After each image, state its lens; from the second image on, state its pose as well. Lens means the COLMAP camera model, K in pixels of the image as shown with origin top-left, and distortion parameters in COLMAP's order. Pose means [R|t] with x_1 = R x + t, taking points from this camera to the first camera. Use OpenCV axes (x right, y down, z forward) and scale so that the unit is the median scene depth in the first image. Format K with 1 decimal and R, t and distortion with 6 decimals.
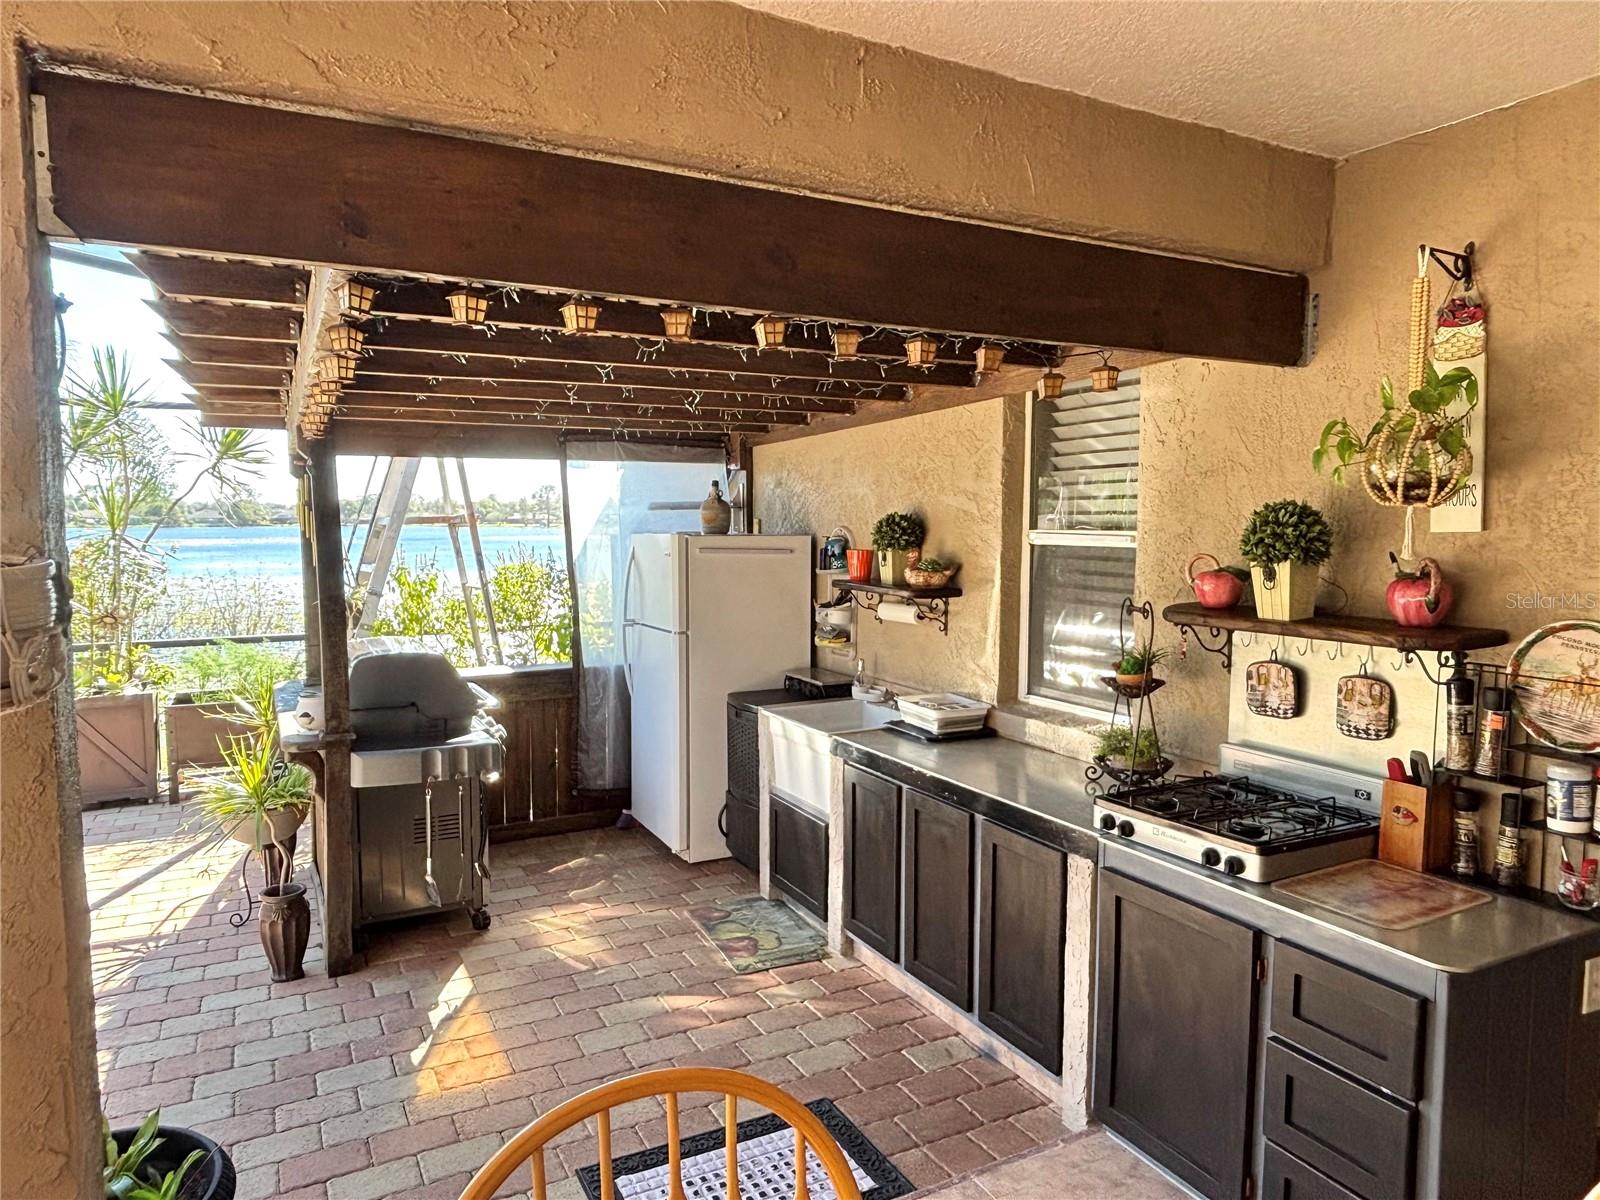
lens RADIAL K [[1013.0, 0, 799.1], [0, 1013.0, 598.1], [0, 0, 1]] dist [0.002597, 0.000116]
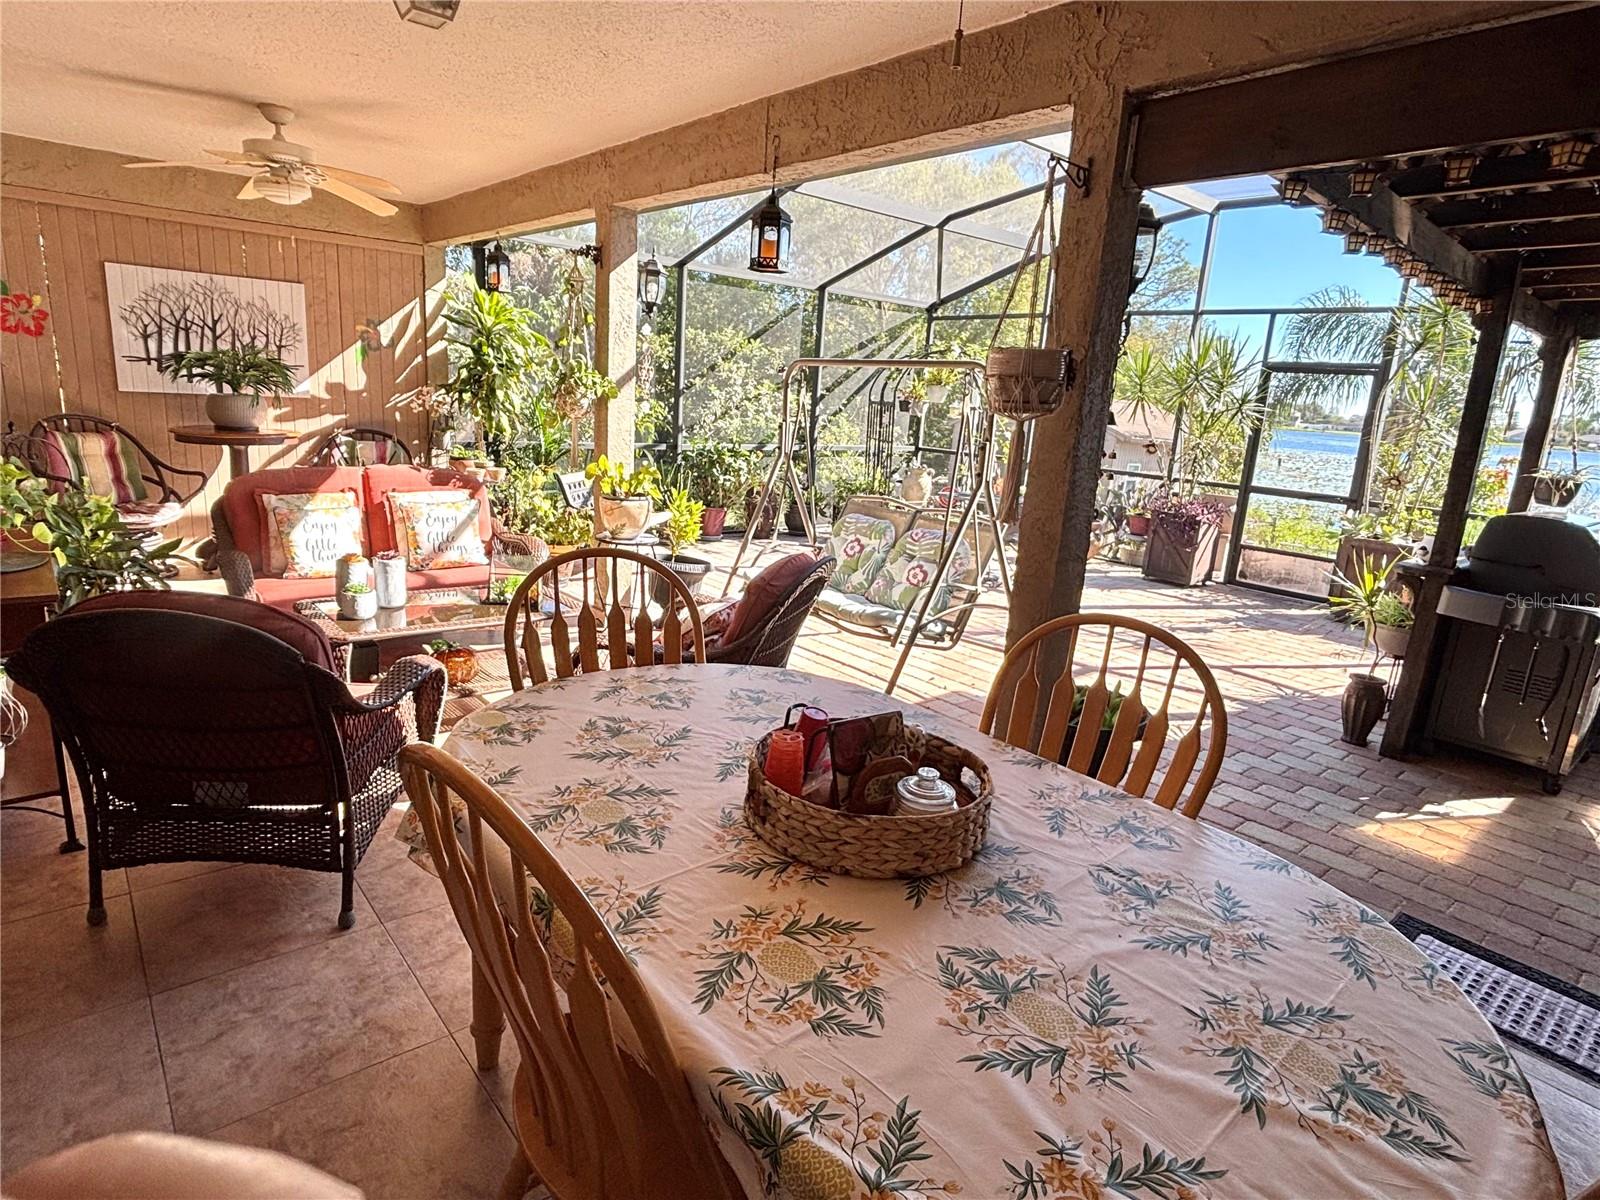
lens RADIAL K [[858.7, 0, 800.5], [0, 858.7, 597.8], [0, 0, 1]] dist [-0.001005, -0.000349]
pose [[0.238881, 0.243399, -0.940049, 0.344983], [-0.134854, 0.967011, 0.216111, 0.052353], [0.961639, 0.075145, 0.263824, 0.003127]]
